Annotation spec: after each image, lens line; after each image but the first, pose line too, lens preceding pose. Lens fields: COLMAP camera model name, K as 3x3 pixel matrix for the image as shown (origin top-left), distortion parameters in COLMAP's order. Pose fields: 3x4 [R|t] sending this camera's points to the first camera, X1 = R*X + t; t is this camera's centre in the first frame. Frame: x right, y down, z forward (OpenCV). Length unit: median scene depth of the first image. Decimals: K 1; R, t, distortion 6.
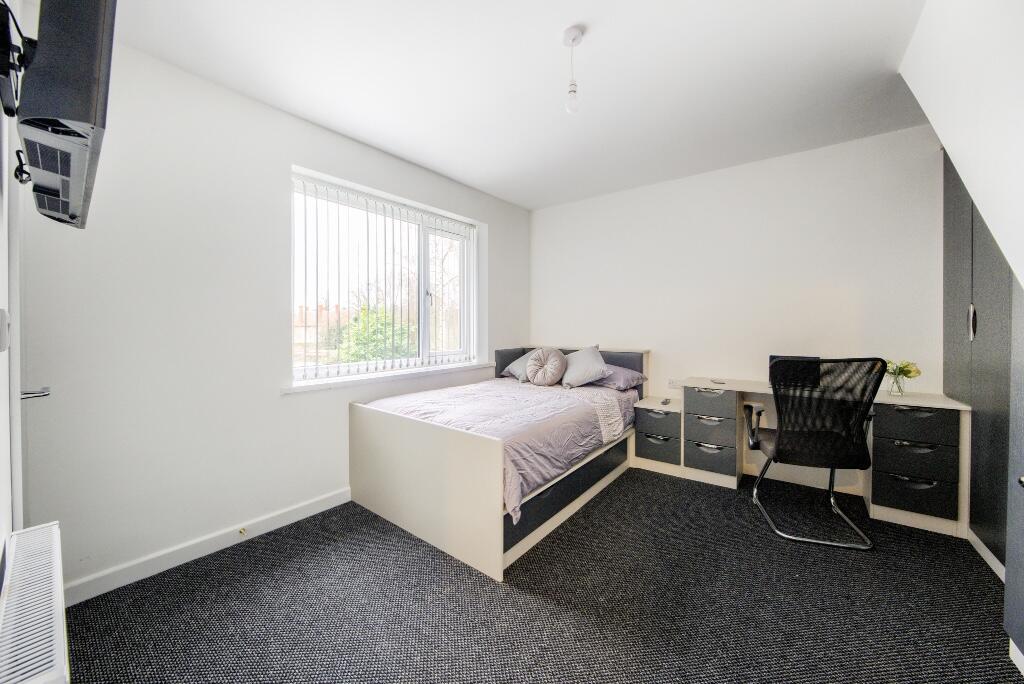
lens RADIAL K [[374.2, 0, 511.5], [0, 374.2, 326.1], [0, 0, 1]] dist [-0.026538, -0.000048]
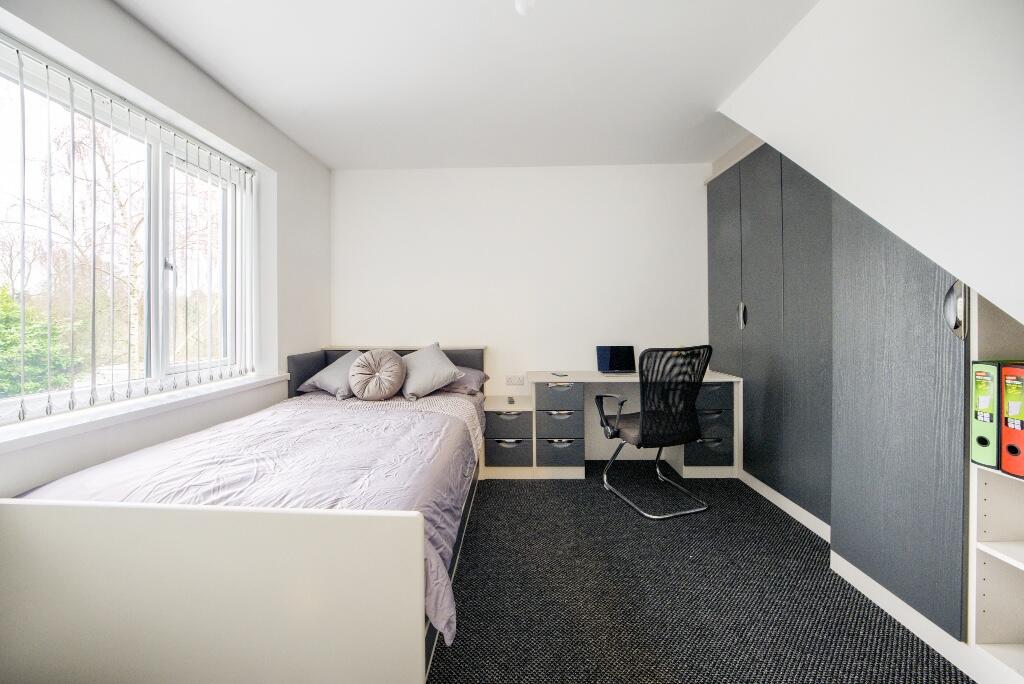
lens RADIAL K [[376.0, 0, 509.2], [0, 376.0, 316.2], [0, 0, 1]] dist [-0.019002, -0.000050]
pose [[0.806401, -0.002228, 0.591365, -0.150920], [0.007216, 0.999956, -0.006071, -0.002797], [-0.591325, 0.009163, 0.806381, 0.246187]]
